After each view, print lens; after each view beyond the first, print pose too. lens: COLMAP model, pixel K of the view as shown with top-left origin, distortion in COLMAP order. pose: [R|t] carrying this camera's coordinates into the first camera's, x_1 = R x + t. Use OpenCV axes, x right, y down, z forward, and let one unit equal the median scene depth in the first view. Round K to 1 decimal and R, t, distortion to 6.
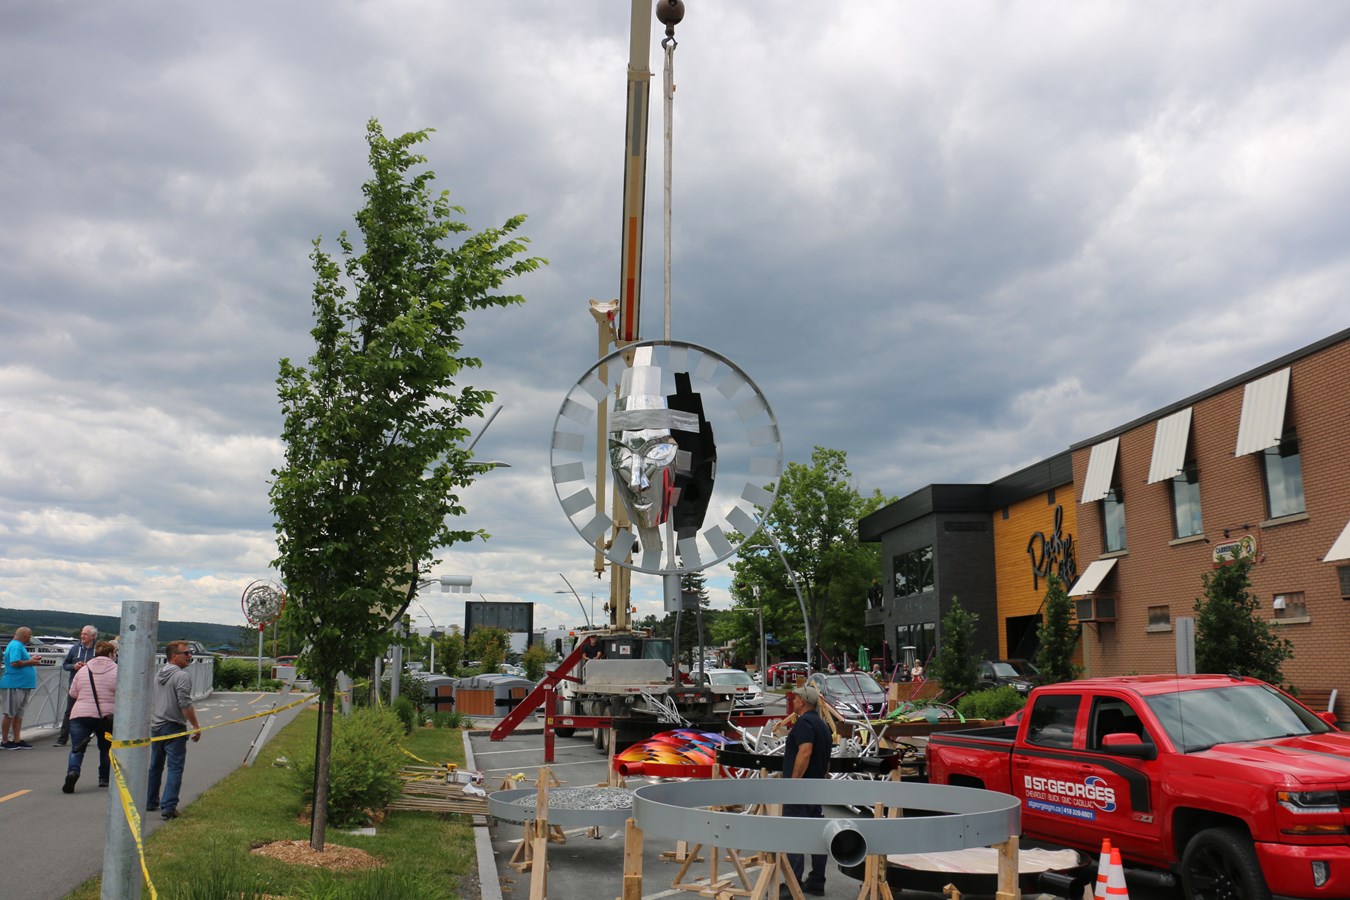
lens RADIAL K [[1093.8, 0, 675.0], [0, 1093.8, 450.0], [0, 0, 1]] dist [-0.206420, 0.173834]
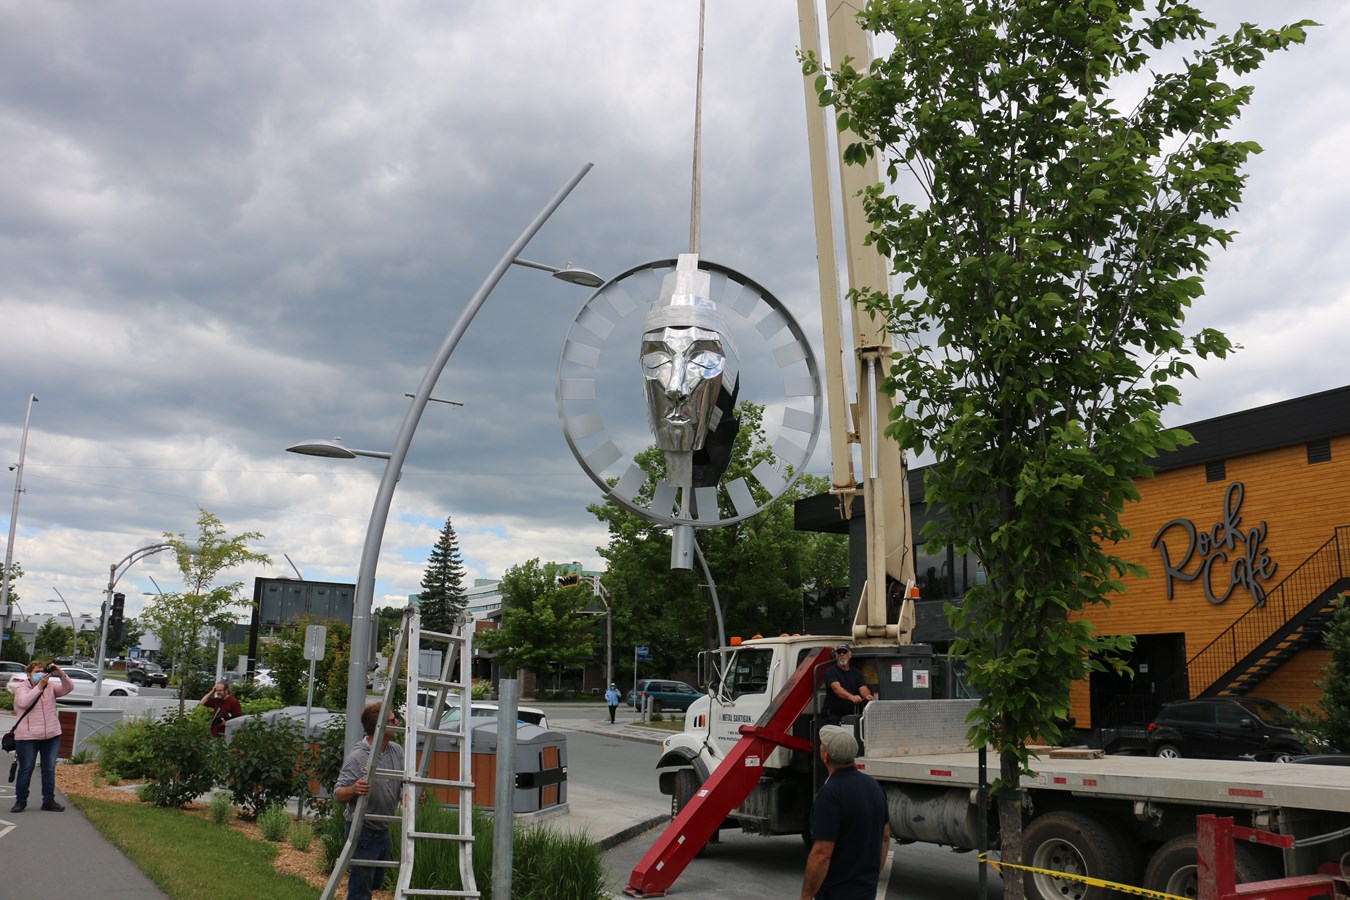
lens RADIAL K [[1093.8, 0, 675.0], [0, 1093.8, 450.0], [0, 0, 1]] dist [-0.206420, 0.173834]
pose [[0.941473, 0.091705, 0.324375, -0.226907], [-0.088203, 0.995776, -0.025517, 0.080965], [-0.325345, -0.004587, 0.945584, 0.452133]]
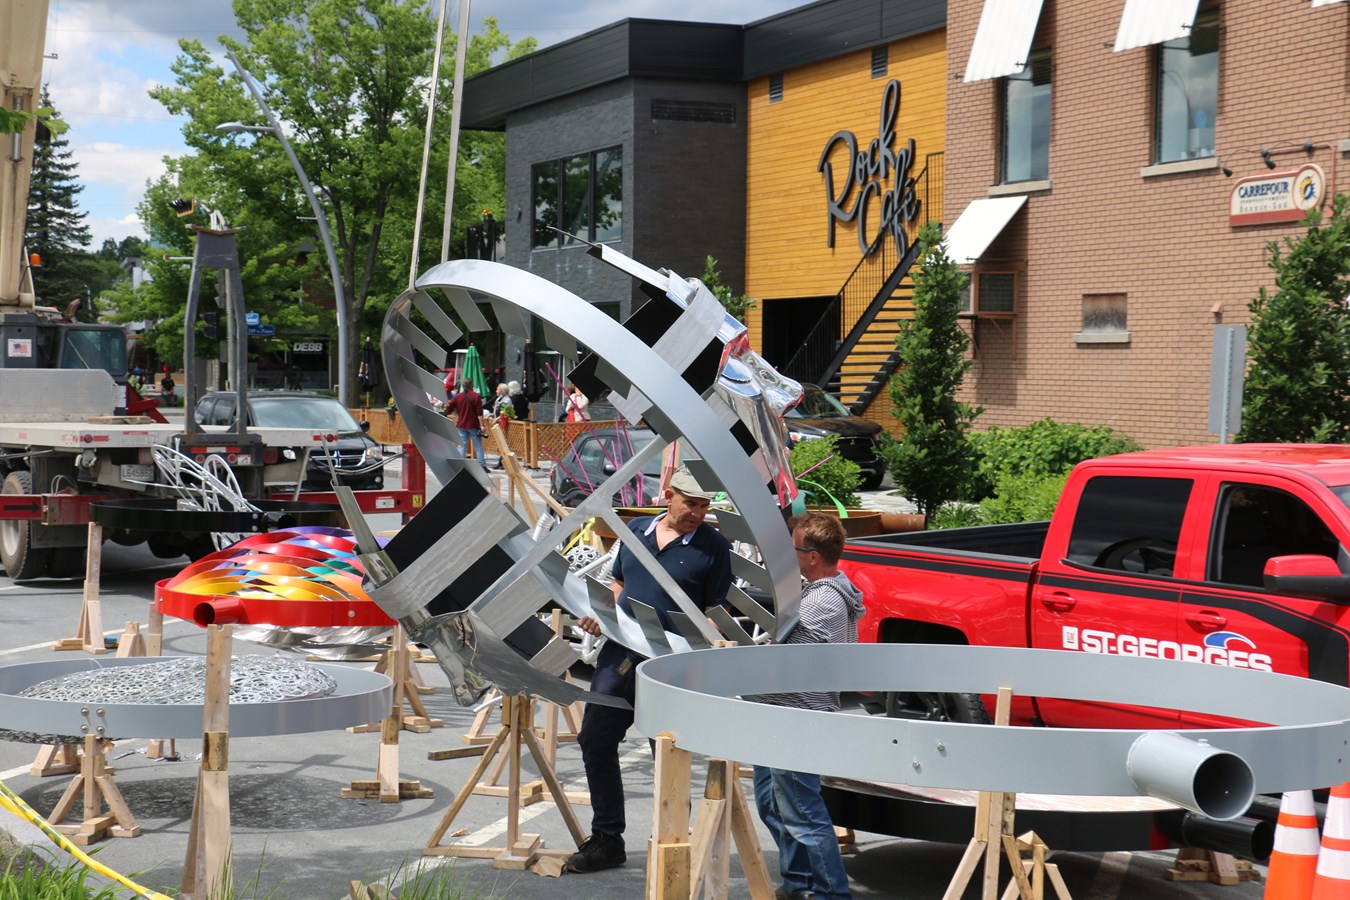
lens RADIAL K [[2267.0, 0, 675.0], [0, 2267.0, 450.0], [0, 0, 1]] dist [0.165850, 0.284948]
pose [[0.954584, 0.002125, 0.297934, -0.053957], [-0.069932, 0.973637, 0.217117, -0.003826], [-0.289618, -0.228092, 0.929567, 0.001878]]
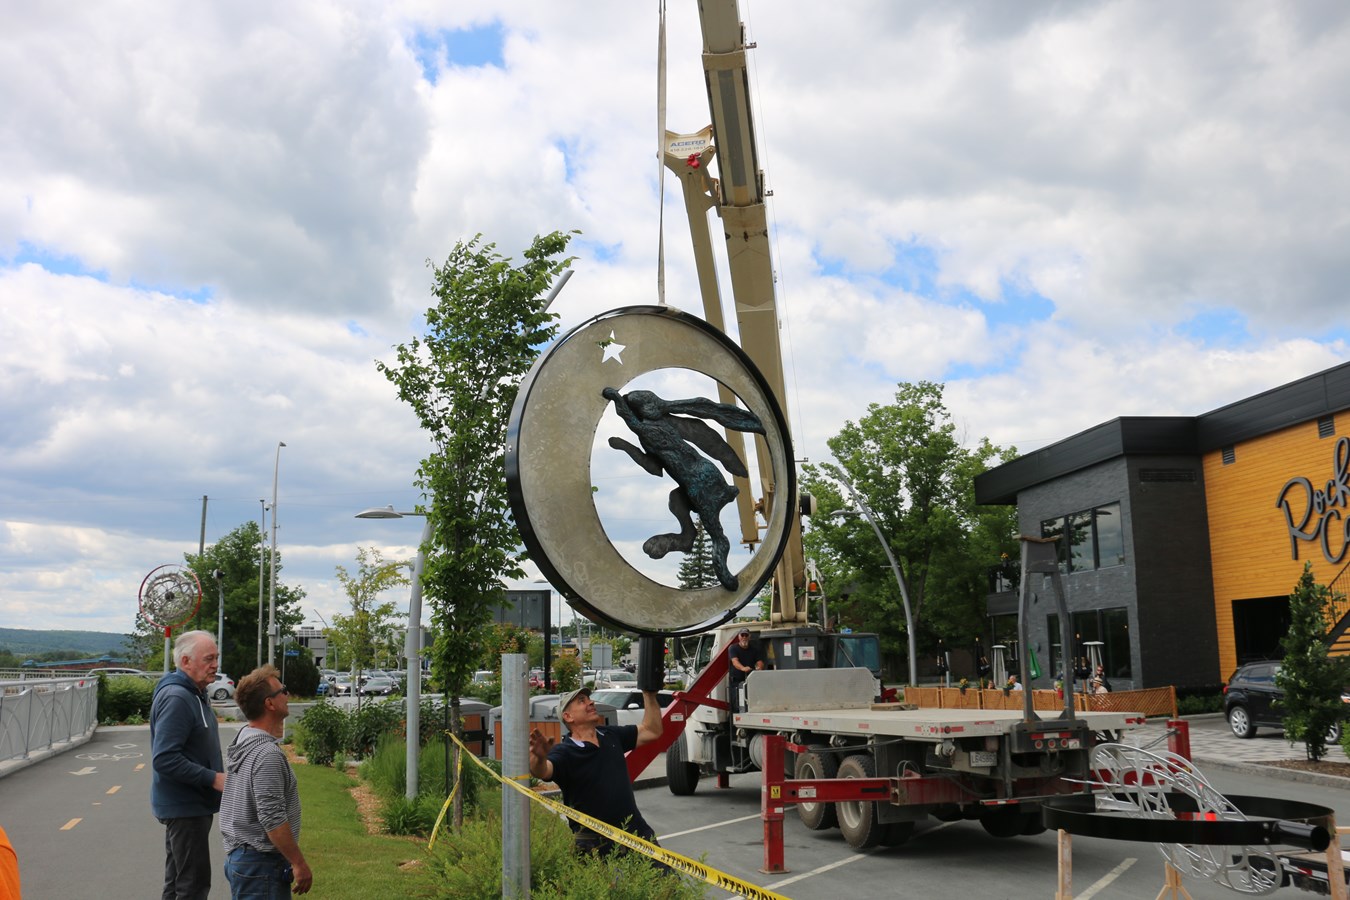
lens RADIAL K [[1222.9, 0, 675.0], [0, 1222.9, 450.0], [0, 0, 1]] dist [-0.189359, 0.252917]
pose [[0.998866, -0.006190, 0.047208, -0.113296], [0.005334, 0.999819, 0.018246, 0.043416], [-0.047313, -0.017973, 0.998718, 0.246640]]
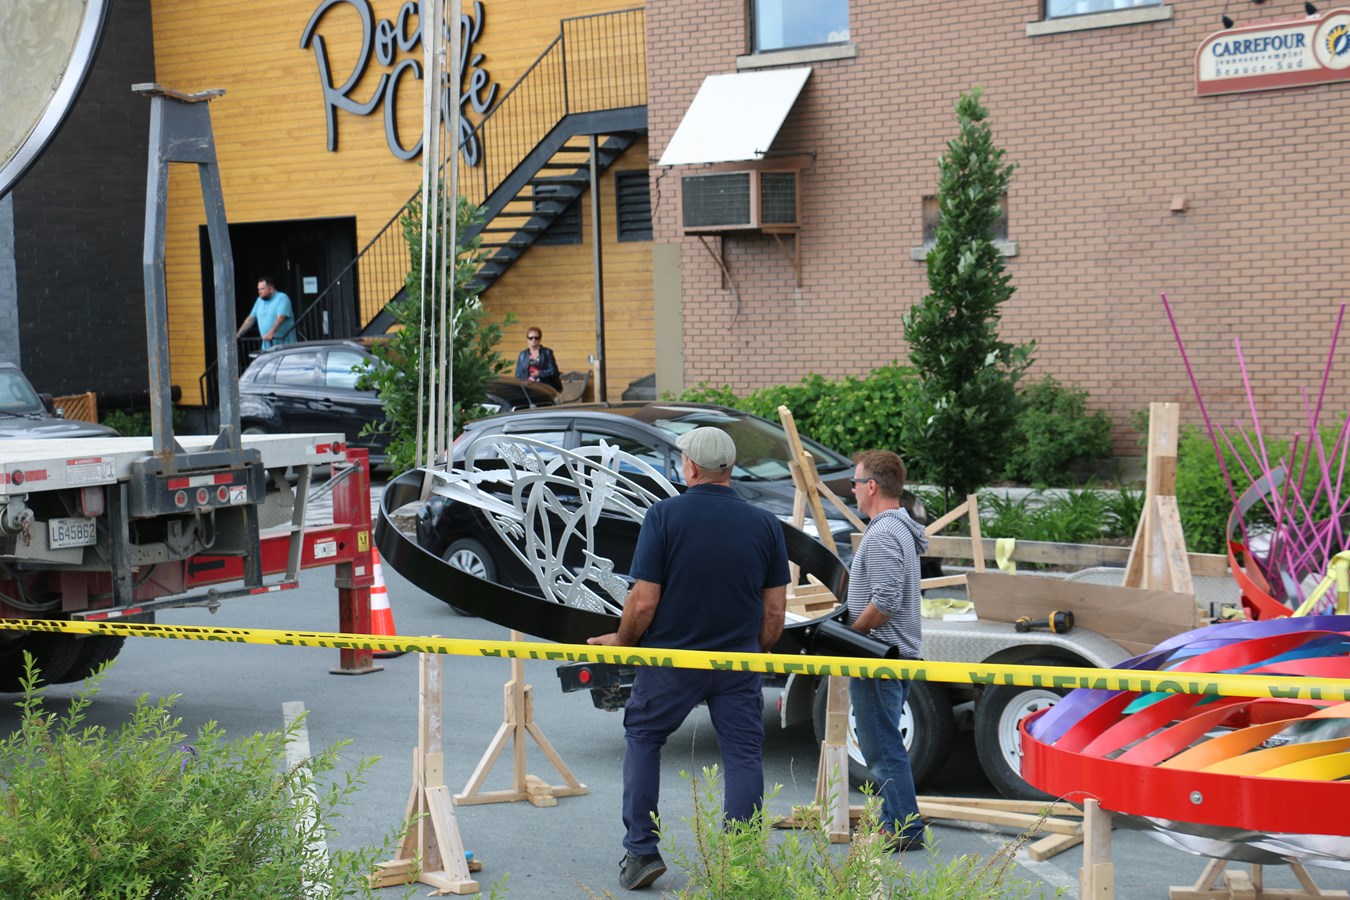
lens RADIAL K [[2572.3, 0, 675.0], [0, 2572.3, 450.0], [0, 0, 1]] dist [0.205040, 0.653563]
pose [[0.738842, -0.061677, 0.671050, -0.194094], [-0.096953, 0.975714, 0.196426, 0.045245], [-0.666868, -0.210188, 0.714918, 0.260978]]
